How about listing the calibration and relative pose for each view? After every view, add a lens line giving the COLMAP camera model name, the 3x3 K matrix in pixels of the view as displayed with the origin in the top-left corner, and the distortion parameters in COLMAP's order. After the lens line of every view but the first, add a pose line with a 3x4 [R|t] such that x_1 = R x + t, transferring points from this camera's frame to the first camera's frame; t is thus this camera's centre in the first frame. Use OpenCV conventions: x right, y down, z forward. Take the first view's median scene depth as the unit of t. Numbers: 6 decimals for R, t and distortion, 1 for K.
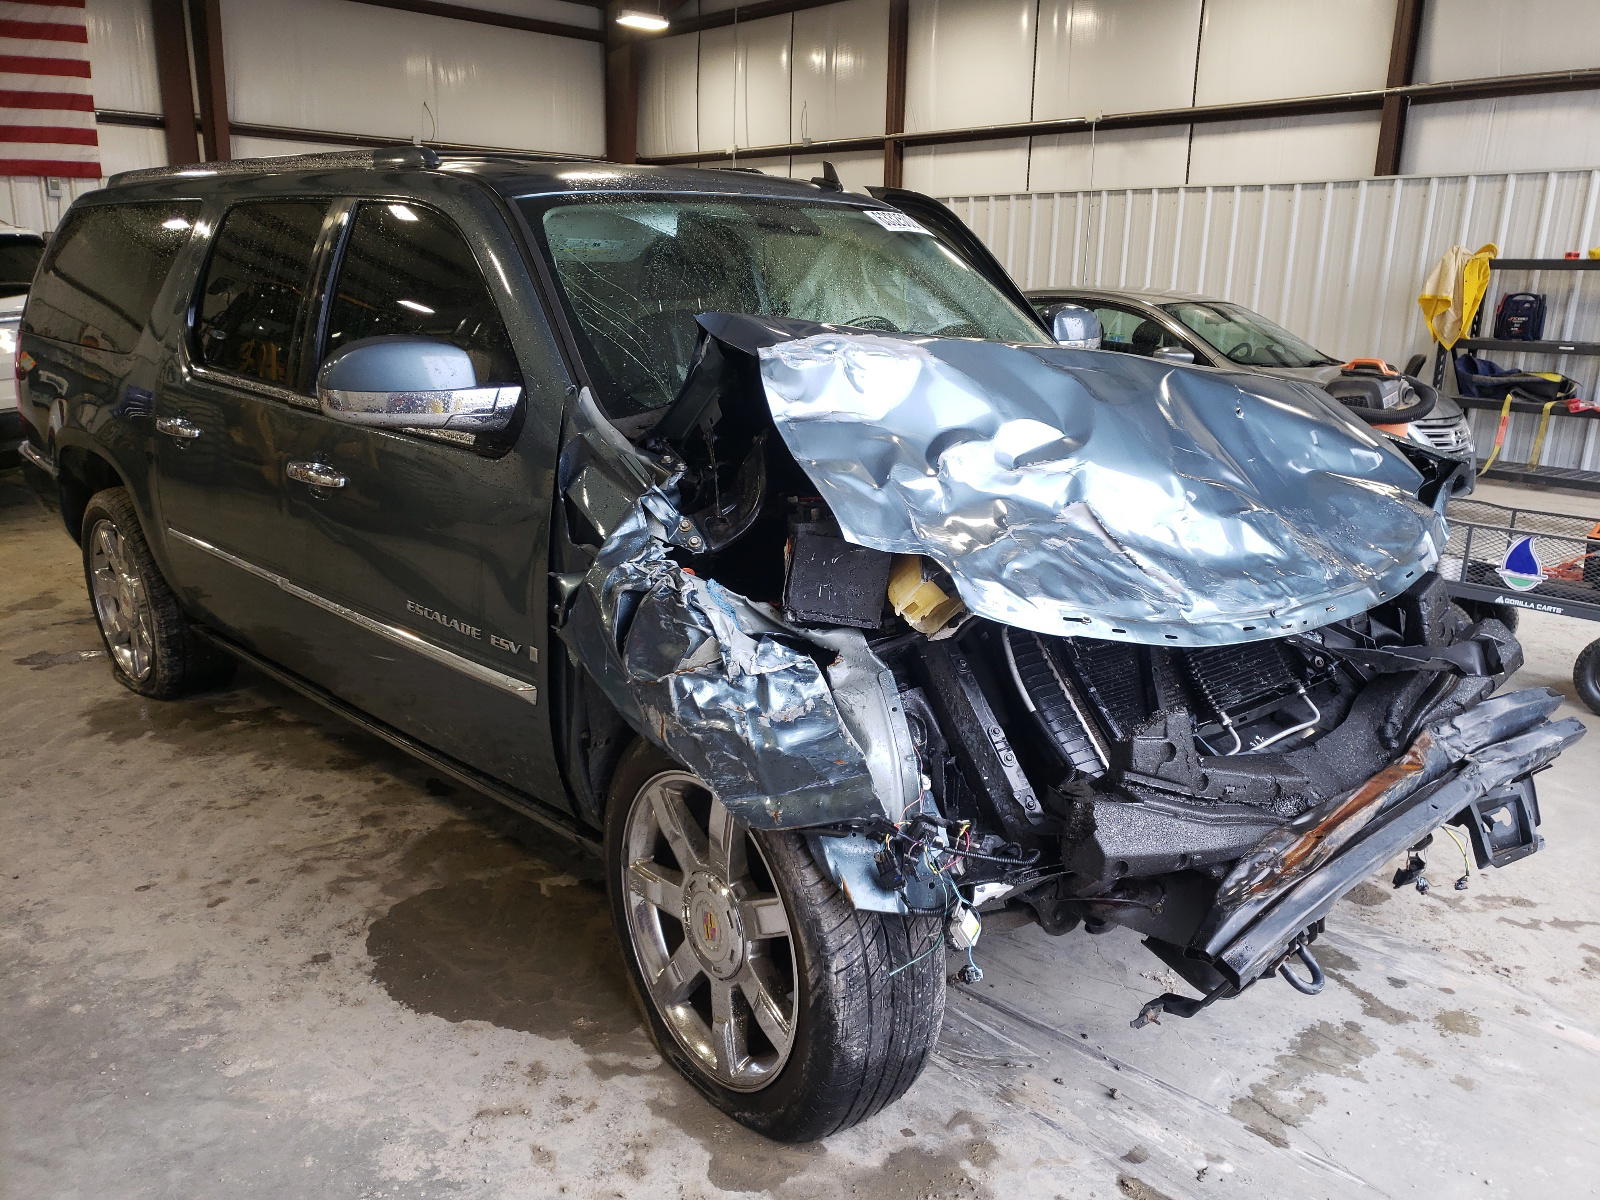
lens RADIAL K [[1223.9, 0, 800.0], [0, 1223.9, 600.0], [0, 0, 1]] dist [0.026393, -0.009648]
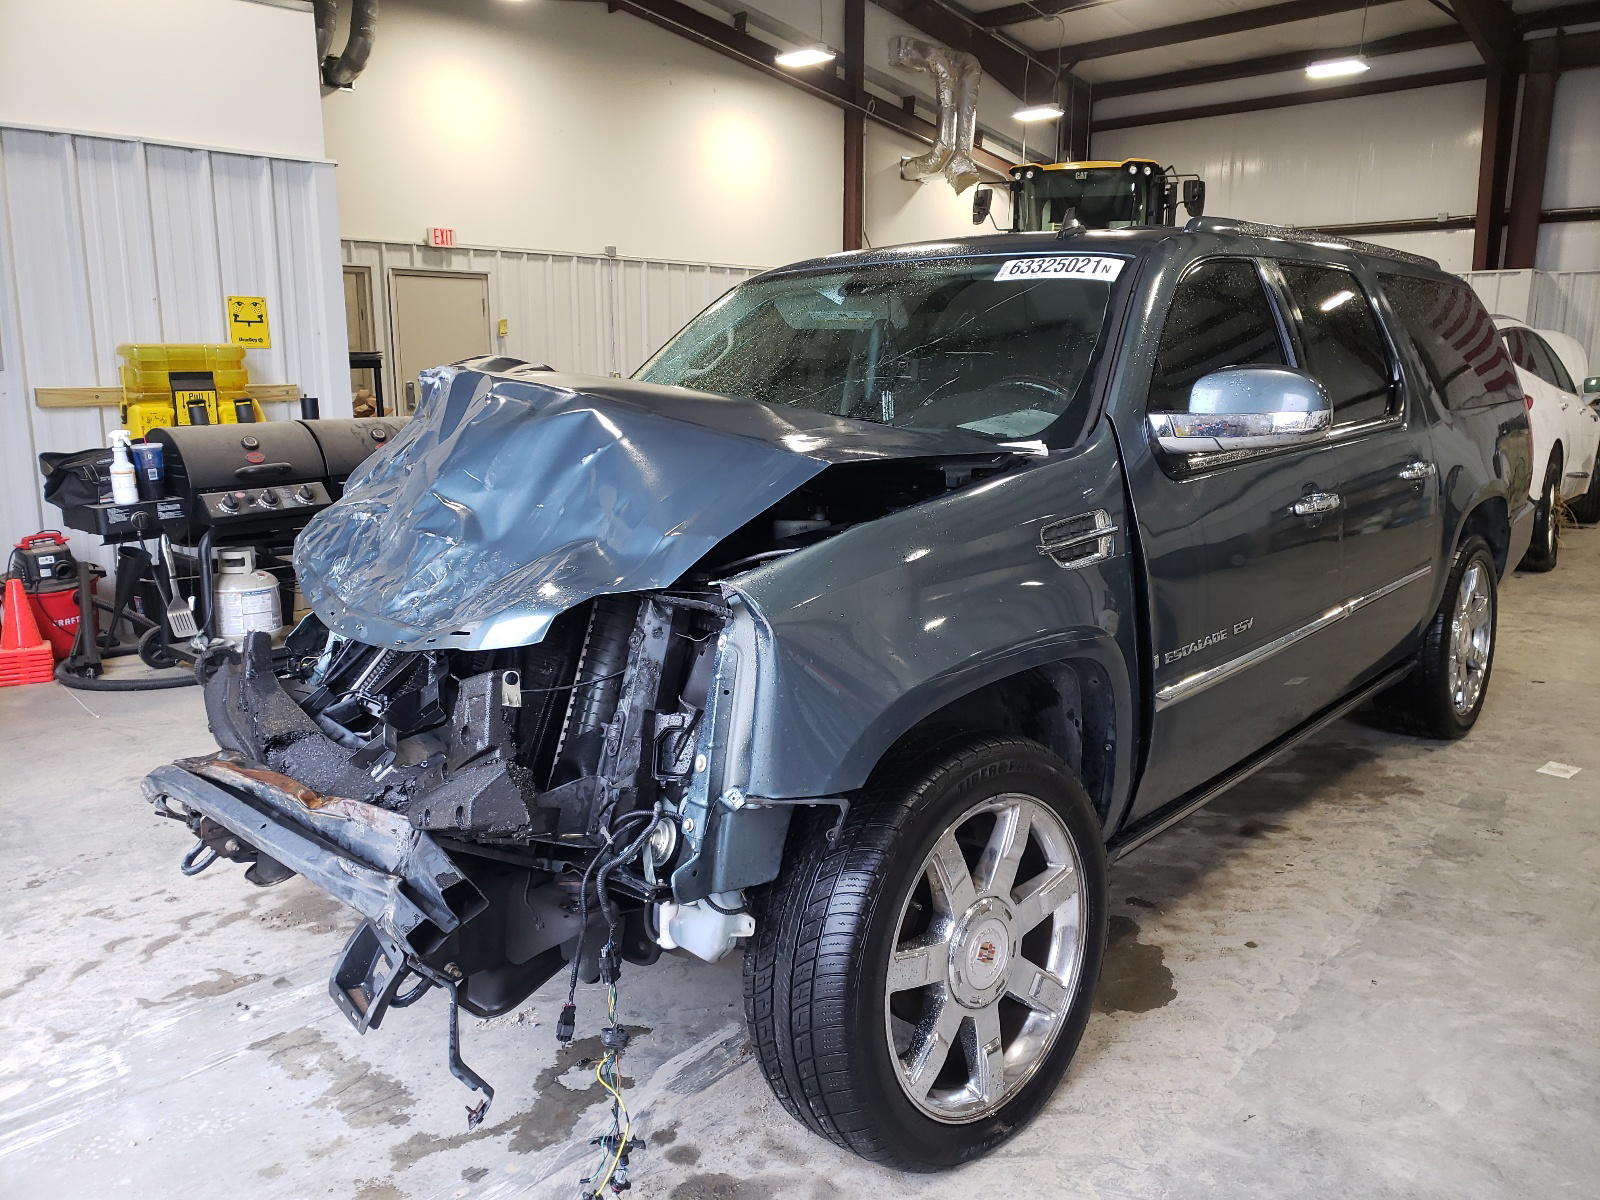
lens RADIAL K [[1223.9, 0, 800.0], [0, 1223.9, 600.0], [0, 0, 1]] dist [0.026393, -0.009648]
pose [[0.079842, 0.165716, -0.982936, 1.388051], [-0.263492, 0.954518, 0.139523, -0.229073], [0.961352, 0.247856, 0.119875, 1.167834]]
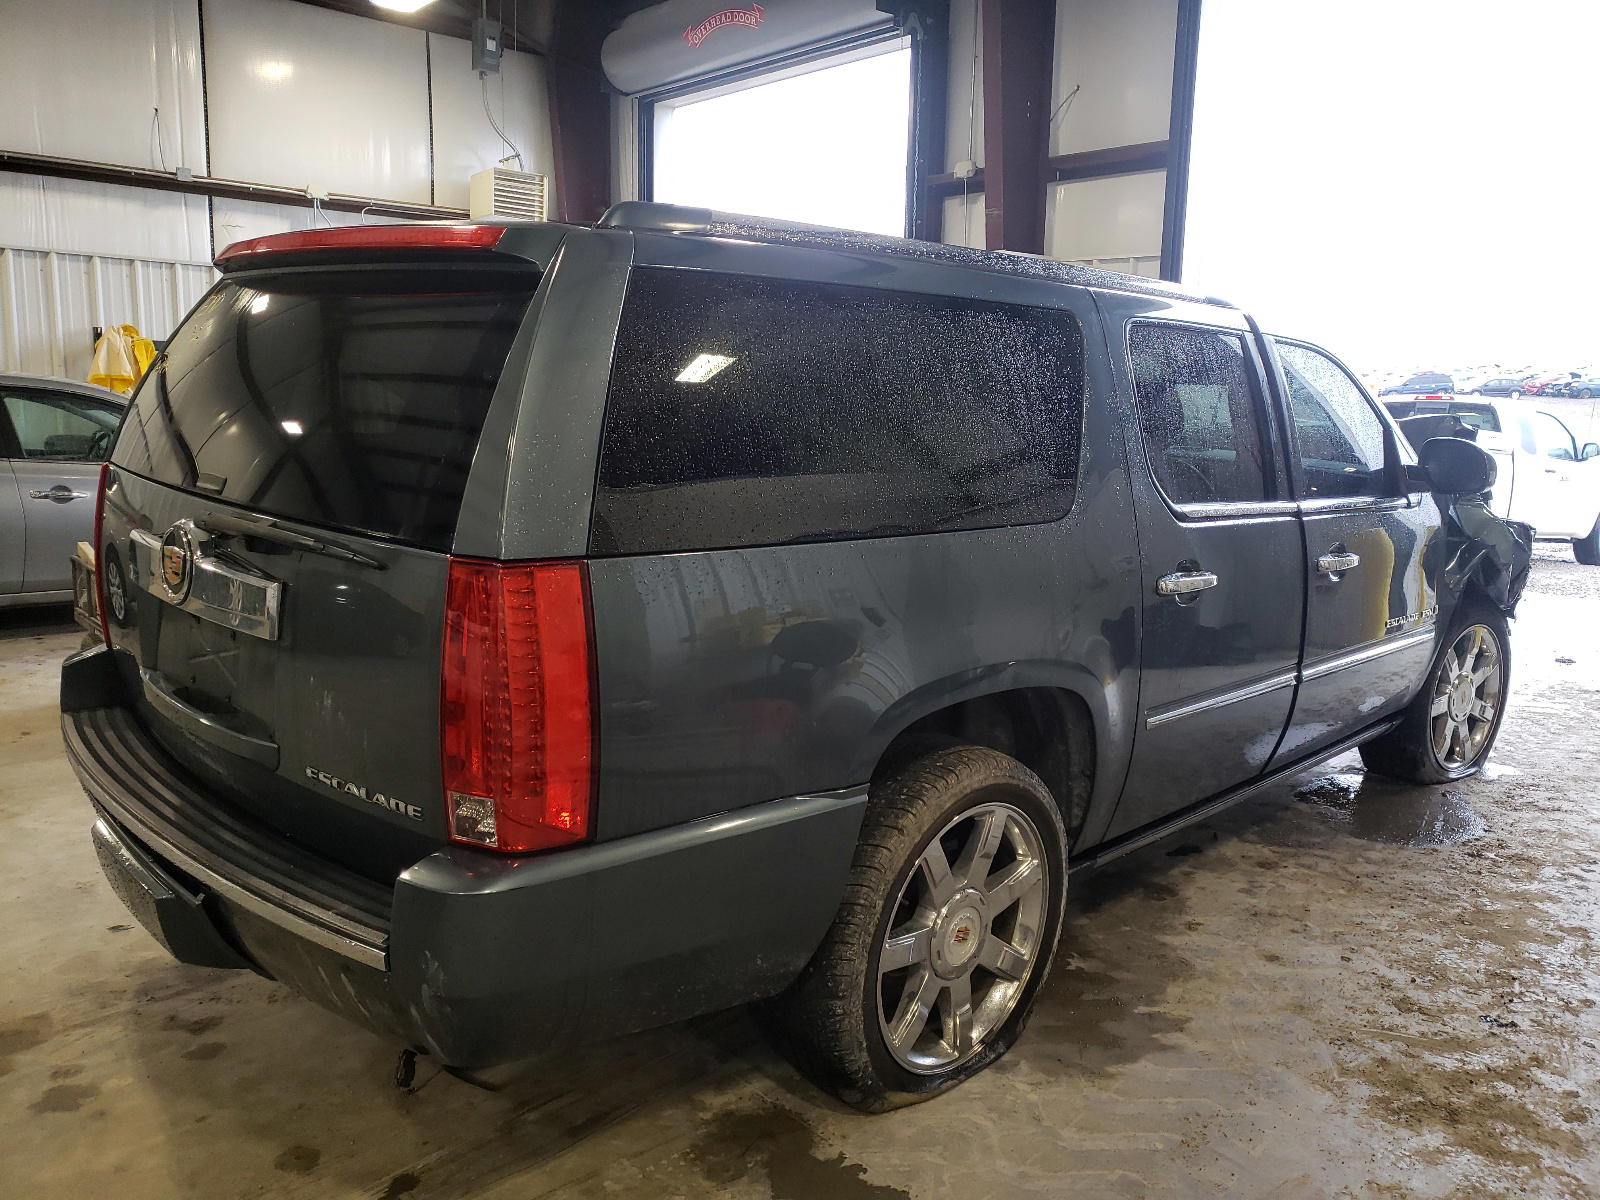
lens RADIAL K [[1223.9, 0, 800.0], [0, 1223.9, 600.0], [0, 0, 1]] dist [0.026393, -0.009648]
pose [[0.017161, -0.195629, 0.980528, -2.089831], [0.235306, 0.953918, 0.186201, -0.547209], [-0.971770, 0.227528, 0.062403, 1.885149]]
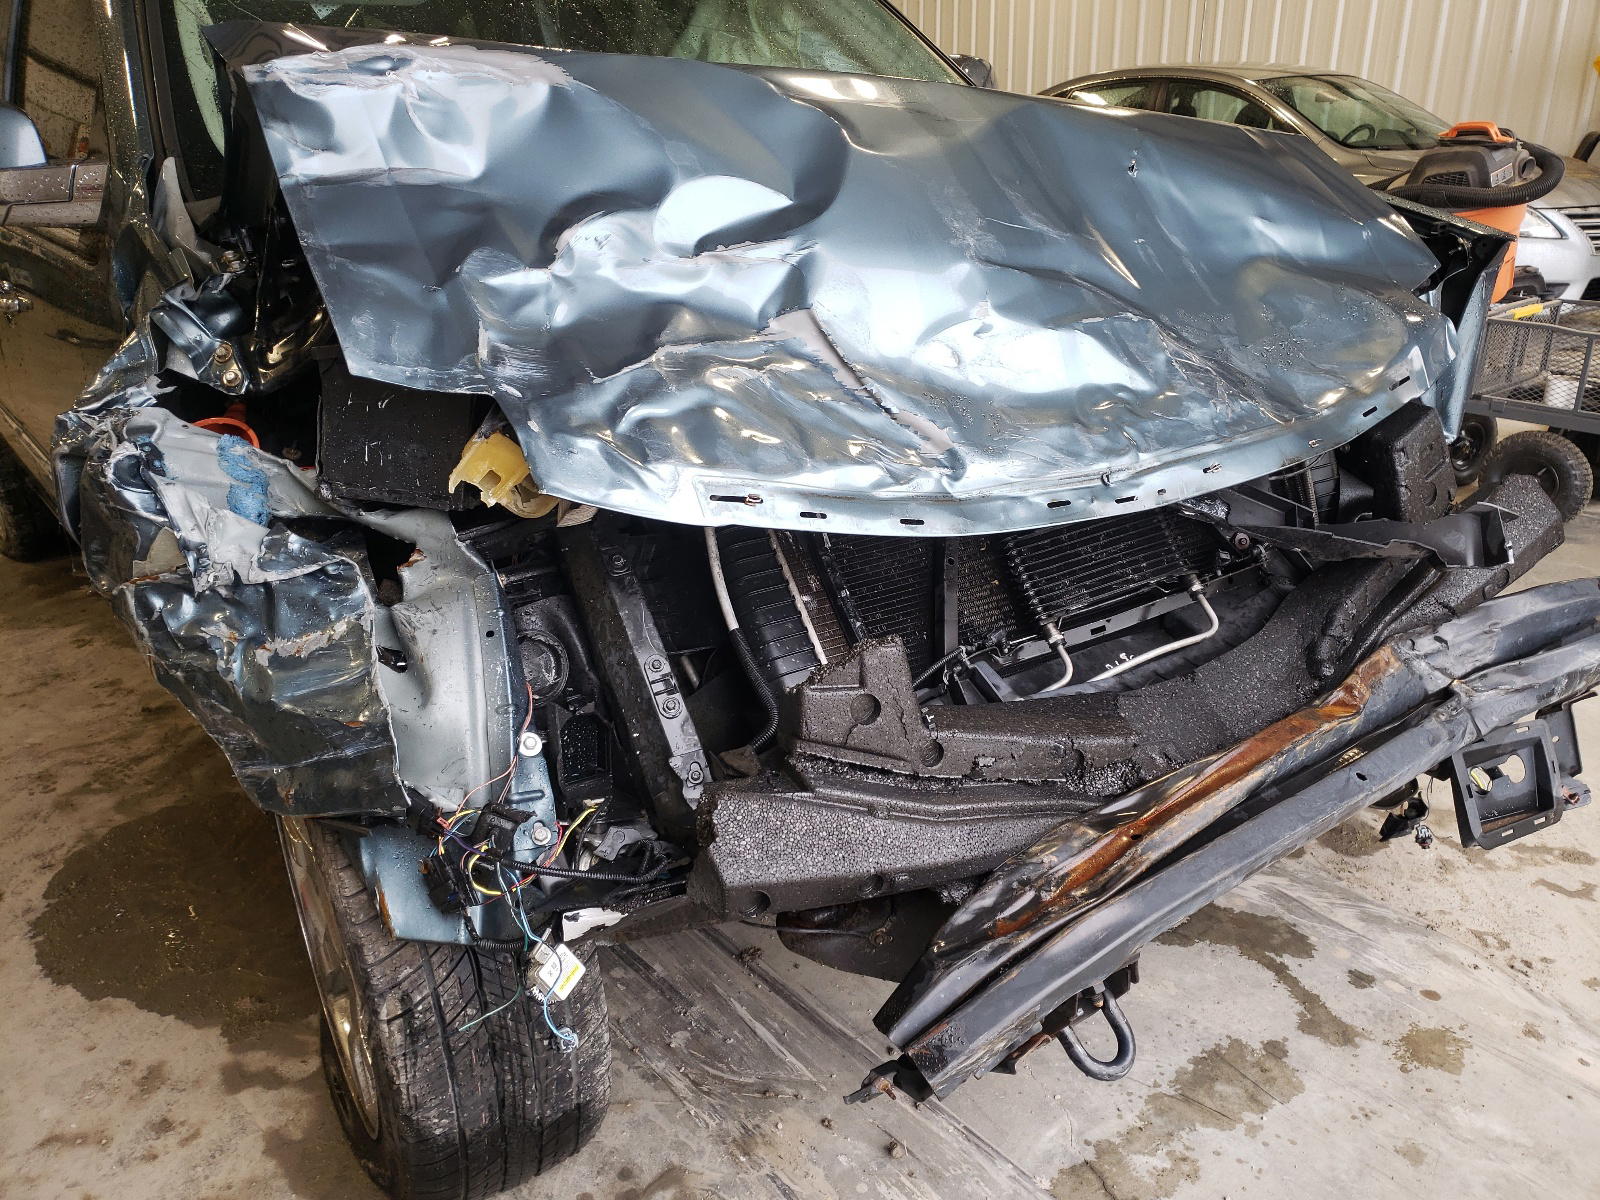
lens RADIAL K [[1217.3, 0, 806.1], [0, 1217.3, 572.3], [0, 0, 1]] dist [0.052249, -0.048124]
pose [[0.993633, 0.002258, -0.112642, 0.278791], [0.010694, 0.993394, 0.114251, -0.014092], [0.112156, -0.114728, 0.987045, 0.321860]]
